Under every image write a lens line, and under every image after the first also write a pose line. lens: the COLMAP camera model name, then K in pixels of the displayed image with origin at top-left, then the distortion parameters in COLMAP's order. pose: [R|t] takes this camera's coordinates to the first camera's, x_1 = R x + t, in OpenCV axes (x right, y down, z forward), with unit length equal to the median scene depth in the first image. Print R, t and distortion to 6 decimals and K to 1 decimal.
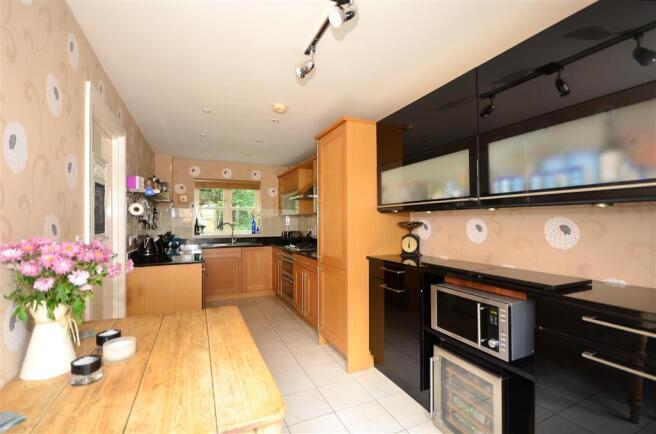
lens RADIAL K [[288.7, 0, 328.3], [0, 288.7, 217.8], [0, 0, 1]] dist [0.004503, 0.000267]
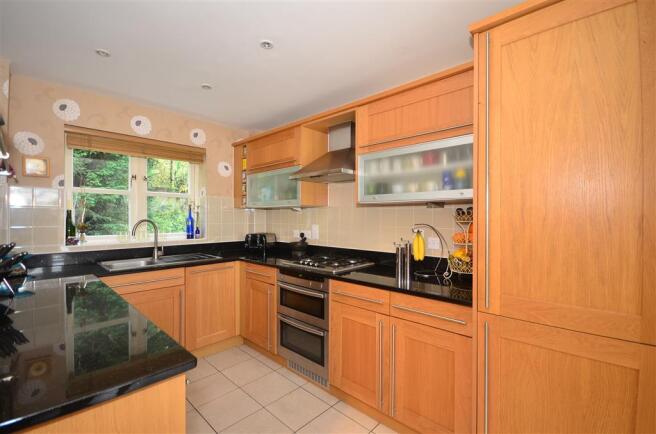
lens RADIAL K [[288.7, 0, 331.0], [0, 288.7, 217.3], [0, 0, 1]] dist [0.004503, 0.000267]
pose [[0.925426, 0.009063, 0.378820, -0.245479], [-0.012008, 0.999913, 0.005413, 0.007316], [-0.378738, -0.009558, 0.925455, 0.403496]]
